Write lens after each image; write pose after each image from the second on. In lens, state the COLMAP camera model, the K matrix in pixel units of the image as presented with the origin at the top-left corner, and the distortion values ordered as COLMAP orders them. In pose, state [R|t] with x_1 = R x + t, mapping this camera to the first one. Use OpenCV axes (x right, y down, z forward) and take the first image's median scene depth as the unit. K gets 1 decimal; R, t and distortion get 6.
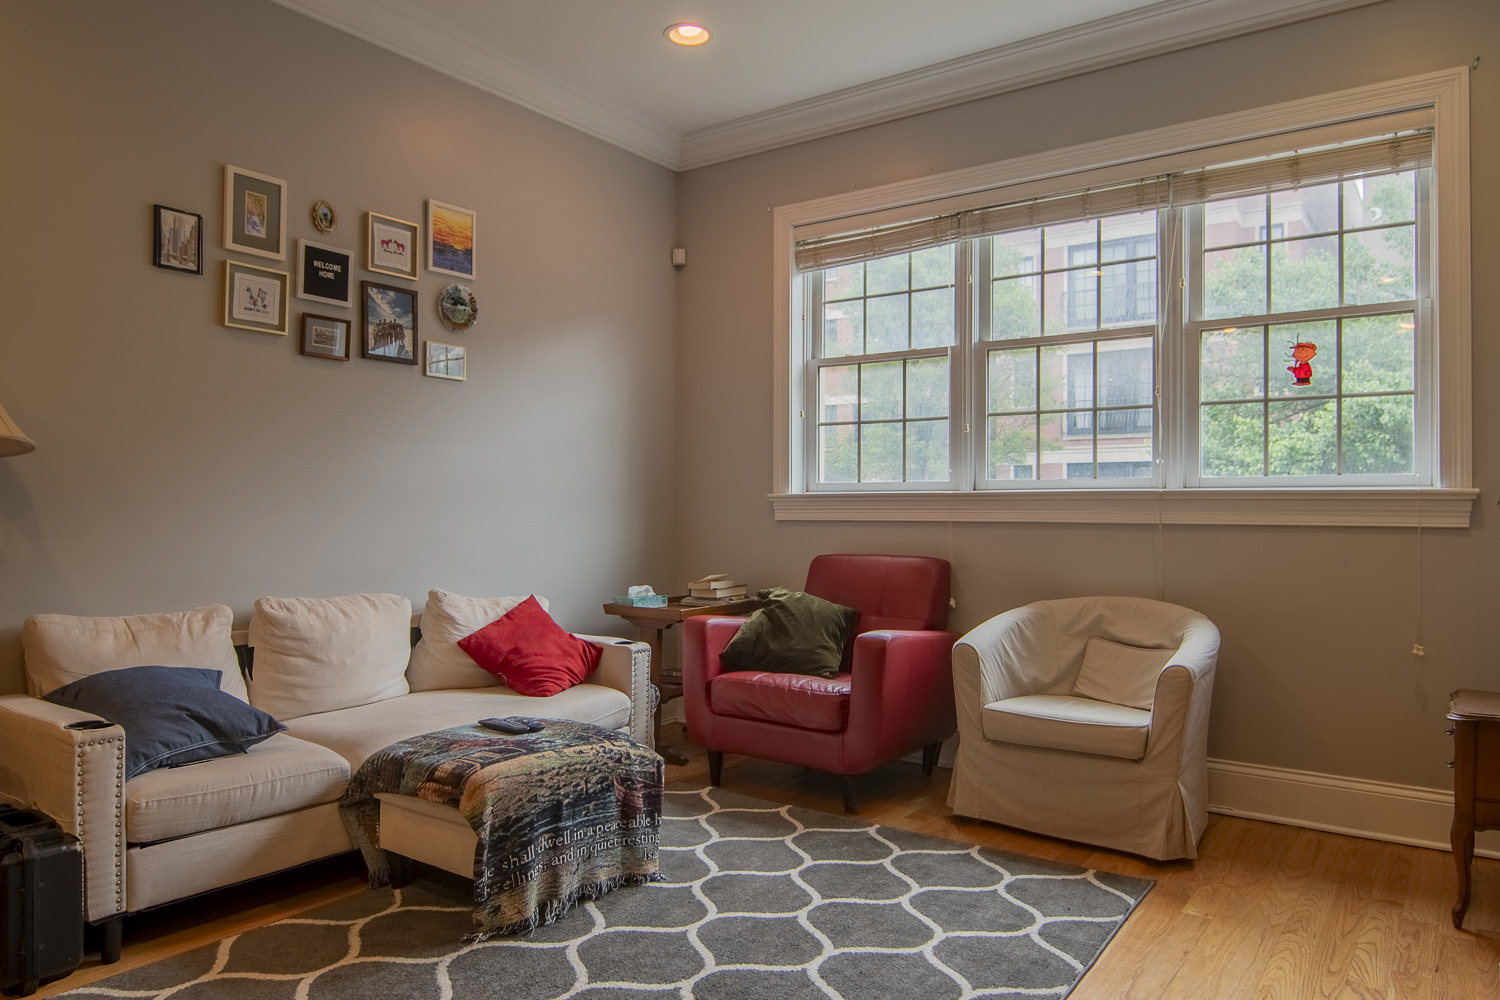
lens RADIAL K [[1006.5, 0, 750.0], [0, 1006.5, 500.0], [0, 0, 1]] dist [0.007341, -0.028603]
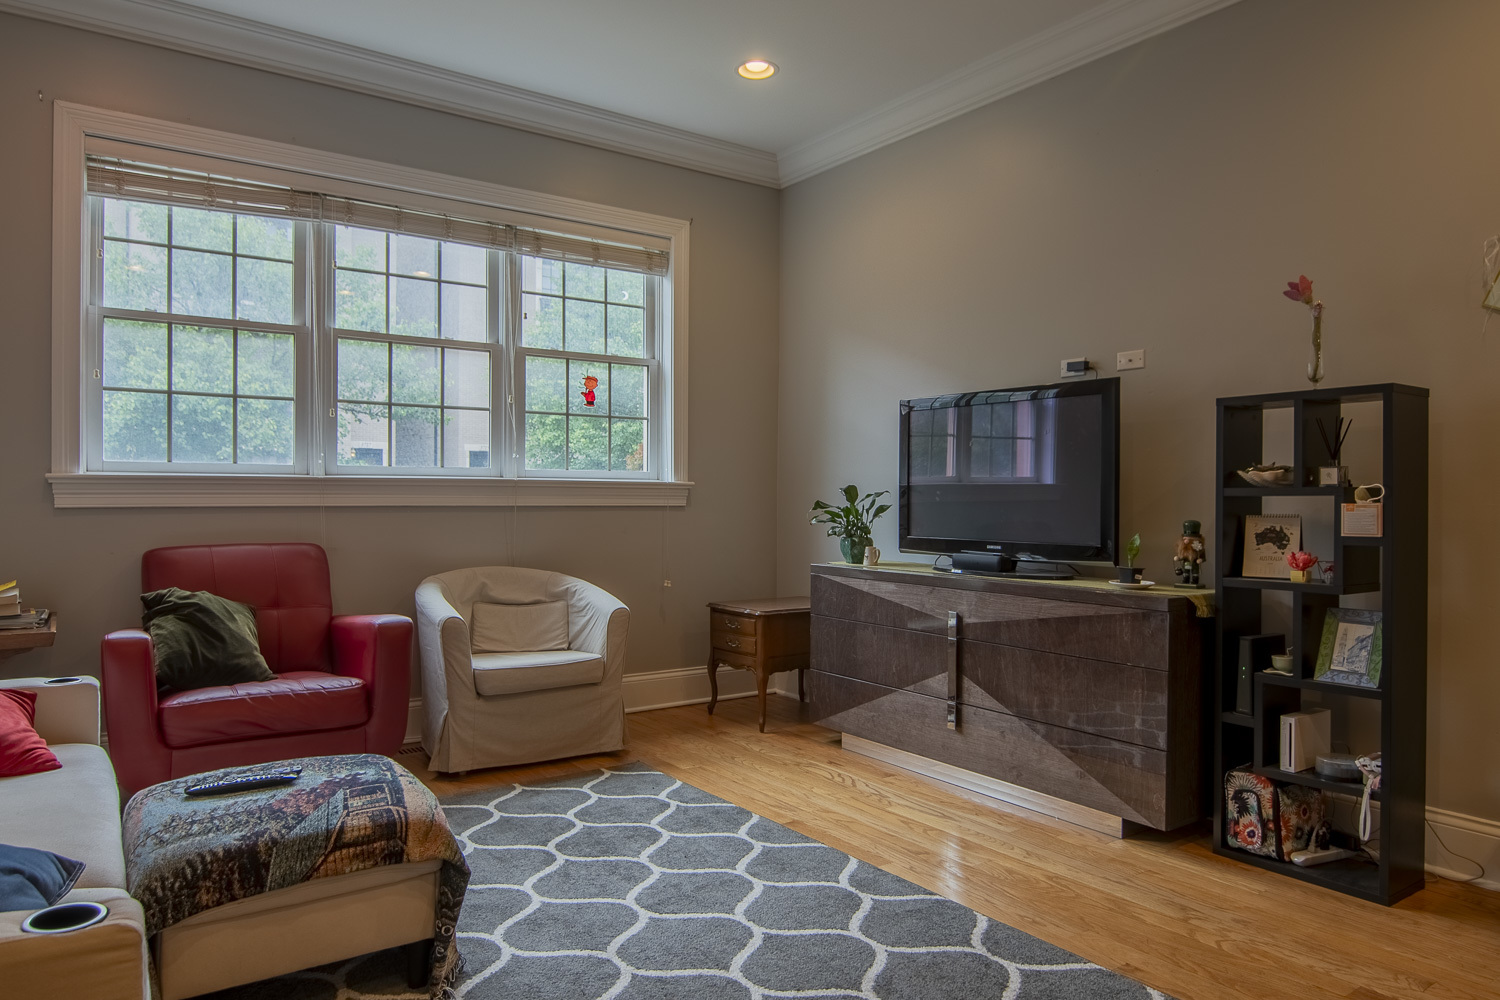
lens RADIAL K [[984.8, 0, 750.0], [0, 984.8, 500.0], [0, 0, 1]] dist [0.006480, -0.017572]
pose [[0.322423, -0.005862, 0.946577, -0.683060], [-0.011586, 0.999881, 0.010138, 0.000415], [-0.946525, -0.014236, 0.322317, 0.340225]]
